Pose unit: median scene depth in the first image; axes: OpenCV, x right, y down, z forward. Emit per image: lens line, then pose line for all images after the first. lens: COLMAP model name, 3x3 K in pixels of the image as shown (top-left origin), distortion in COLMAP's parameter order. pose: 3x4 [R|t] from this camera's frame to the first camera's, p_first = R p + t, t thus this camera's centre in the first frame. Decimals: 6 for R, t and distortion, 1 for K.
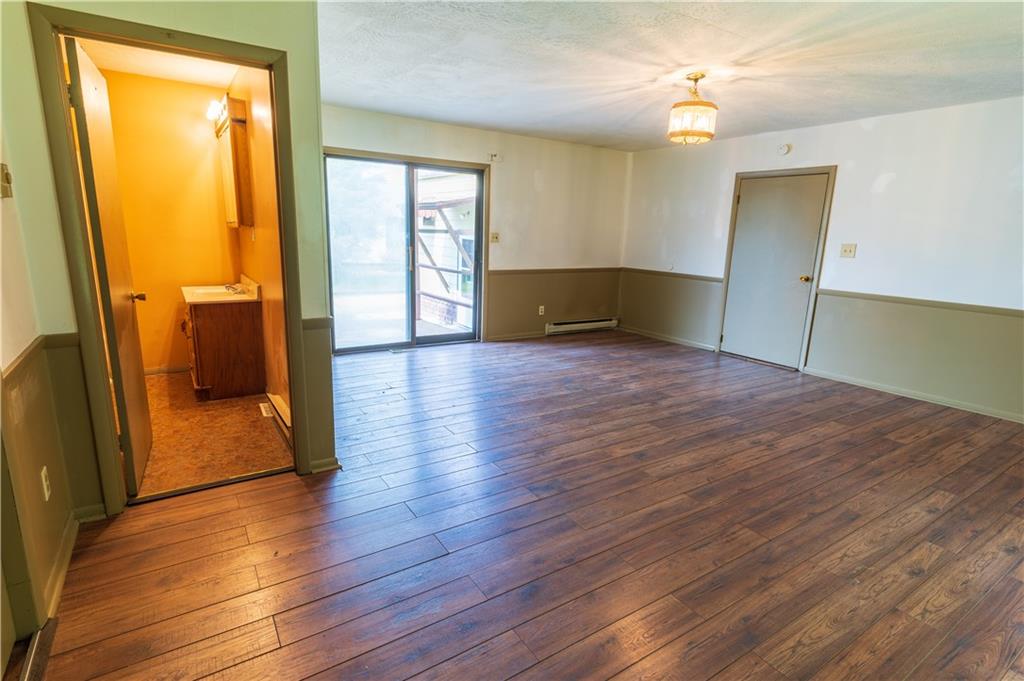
lens RADIAL K [[513.9, 0, 512.0], [0, 513.9, 340.5], [0, 0, 1]] dist [0.003547, 0.000001]
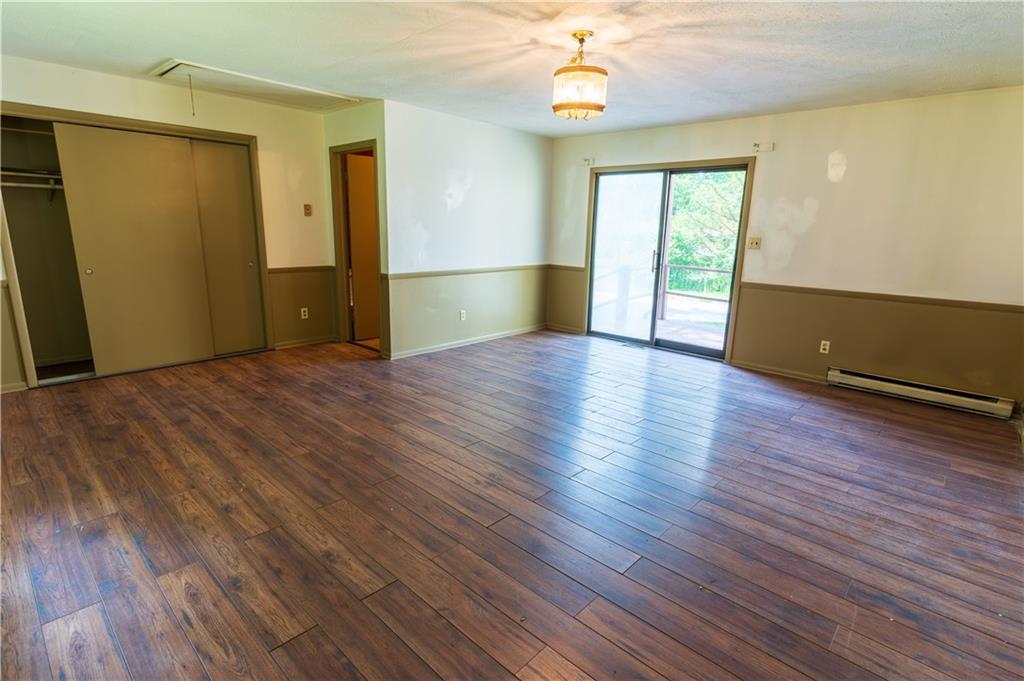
lens RADIAL K [[513.9, 0, 512.0], [0, 513.9, 340.5], [0, 0, 1]] dist [0.003547, 0.000001]
pose [[0.232758, 0.184546, -0.954865, 0.897793], [-0.223498, 0.965703, 0.132161, -0.091707], [0.946505, 0.182649, 0.266020, 0.564852]]
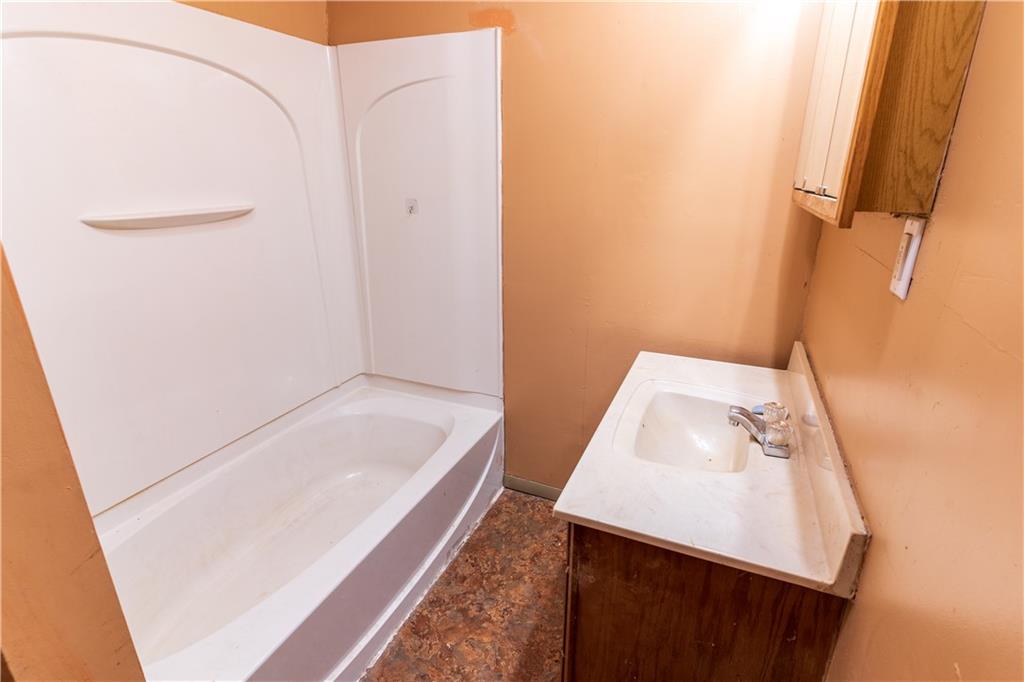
lens RADIAL K [[513.9, 0, 512.0], [0, 513.9, 341.0], [0, 0, 1]] dist [0.003547, 0.000001]
pose [[0.545222, 0.244184, -0.801939, -0.433214], [-0.169439, 0.968991, 0.179852, -0.191797], [0.820989, 0.037821, 0.569690, 0.792085]]
